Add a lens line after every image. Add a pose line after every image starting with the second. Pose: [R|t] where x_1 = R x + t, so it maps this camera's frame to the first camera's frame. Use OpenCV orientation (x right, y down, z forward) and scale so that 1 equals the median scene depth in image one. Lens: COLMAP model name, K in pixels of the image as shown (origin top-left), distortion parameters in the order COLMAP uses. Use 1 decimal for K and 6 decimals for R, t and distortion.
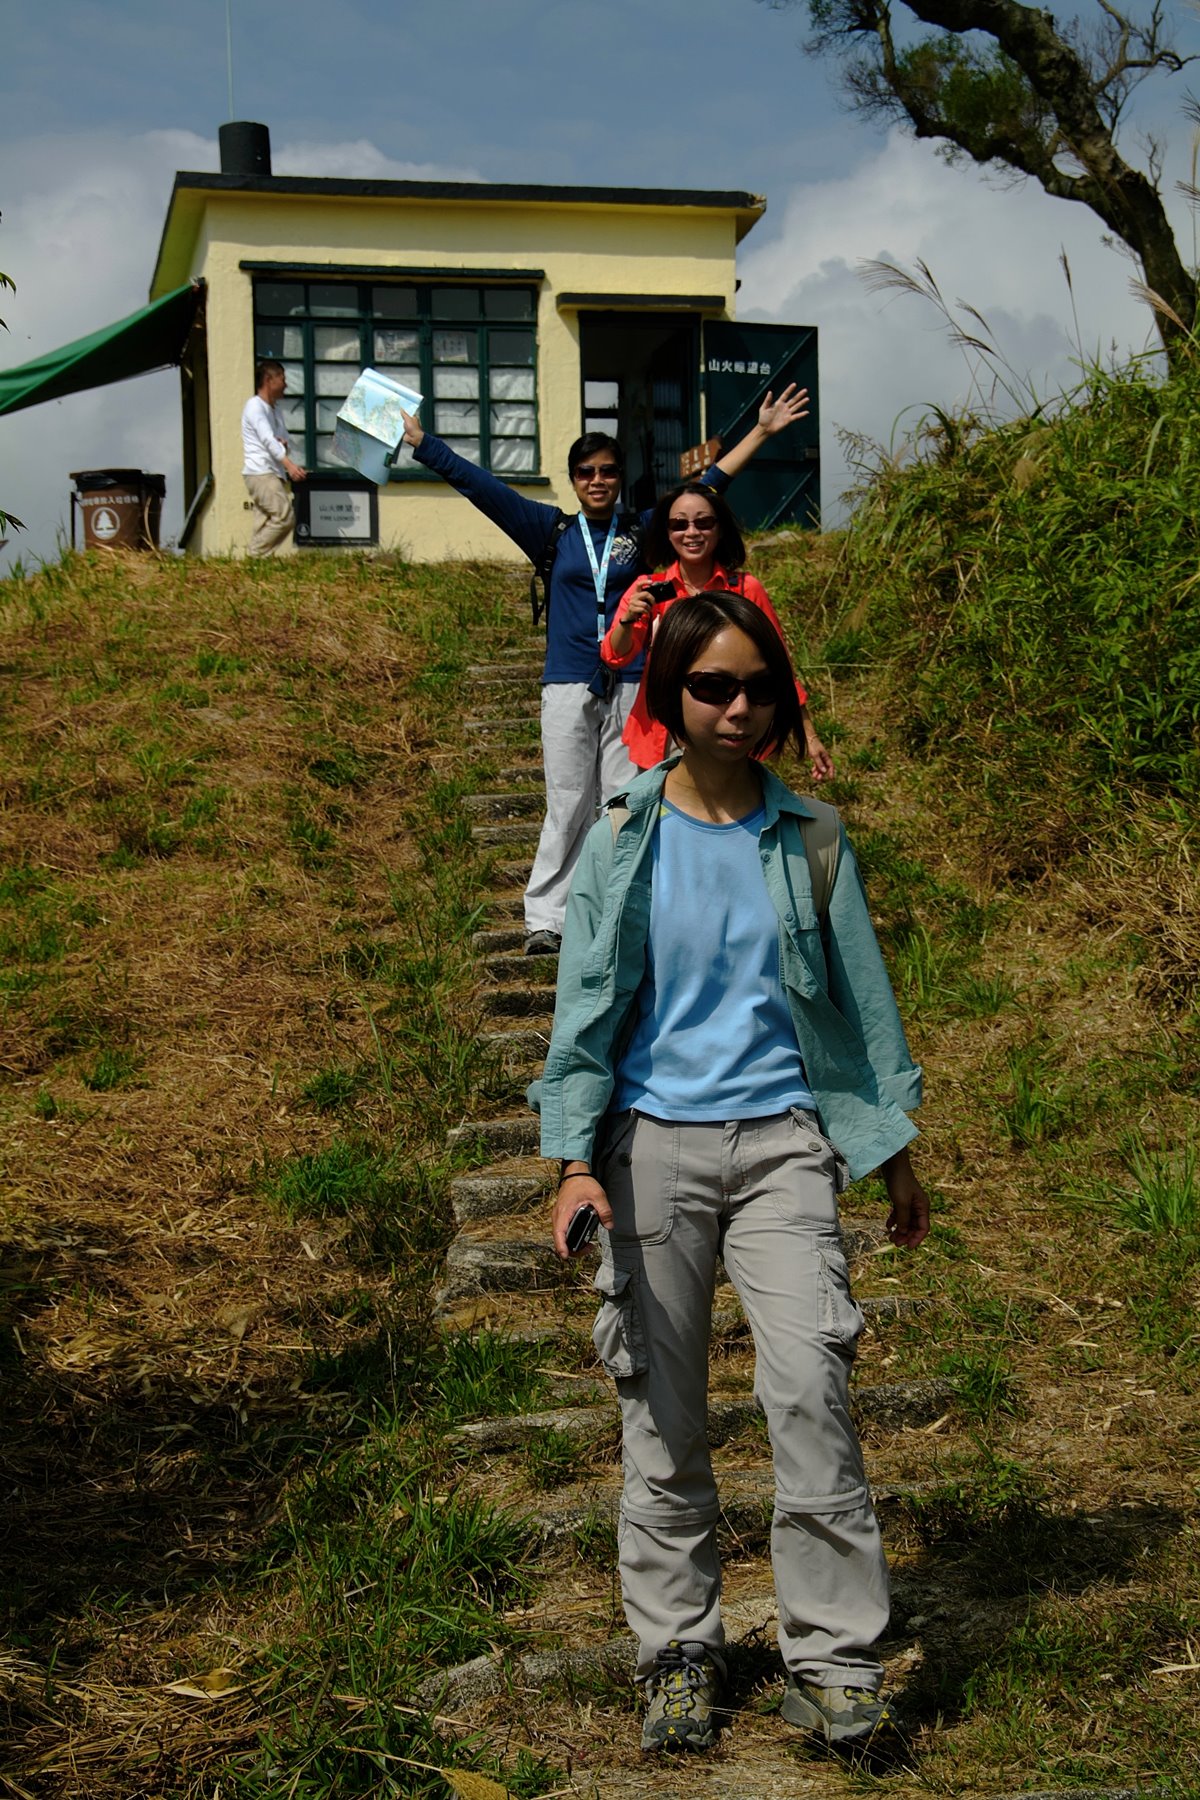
lens RADIAL K [[3857.2, 0, 600.3], [0, 3857.2, 898.6], [0, 0, 1]] dist [0.380463, 0.000000]
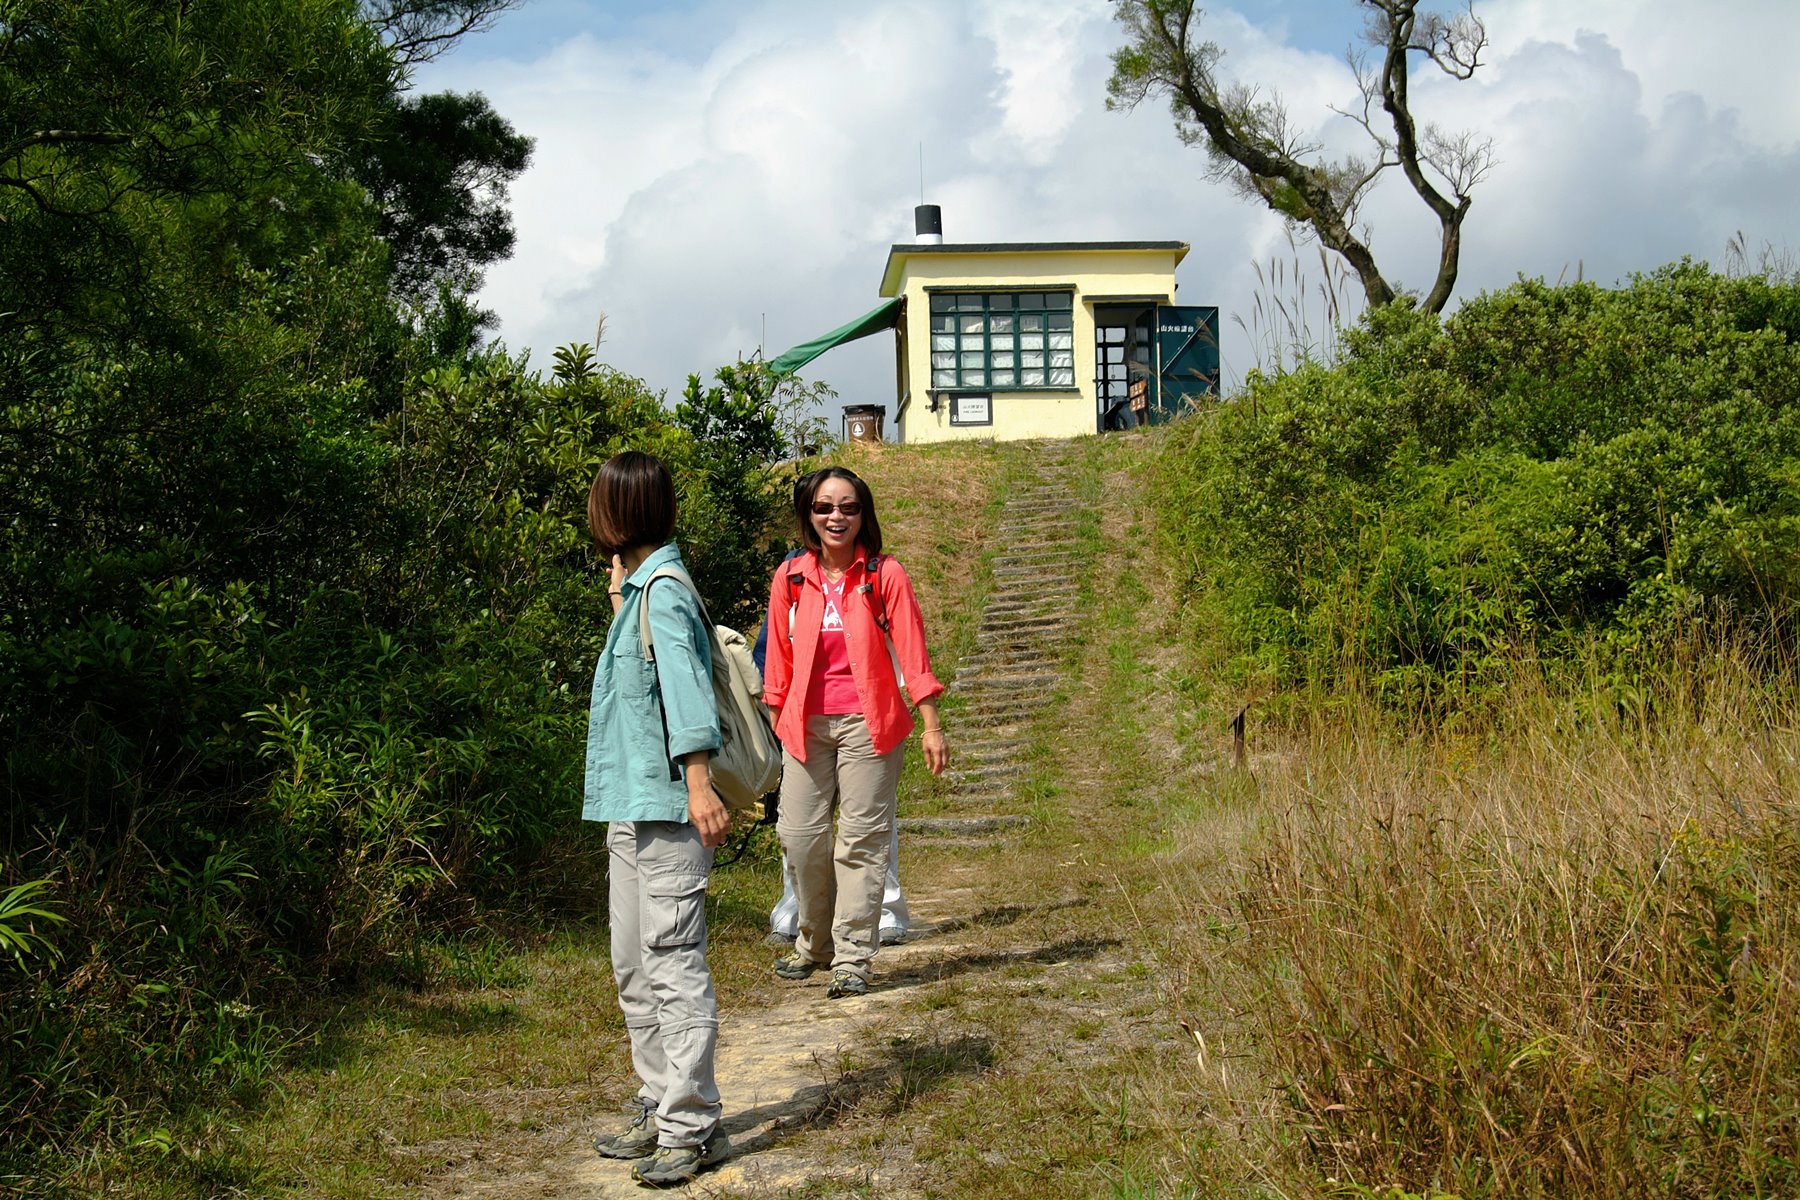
lens RADIAL K [[3420.7, 0, 900.0], [0, 3420.7, 600.2], [0, 0, 1]] dist [-0.001021, 0.000000]
pose [[0.993511, -0.012848, -0.113004, 0.092049], [0.012255, 0.999907, -0.005937, 0.008719], [0.113070, 0.004514, 0.993577, -0.743936]]
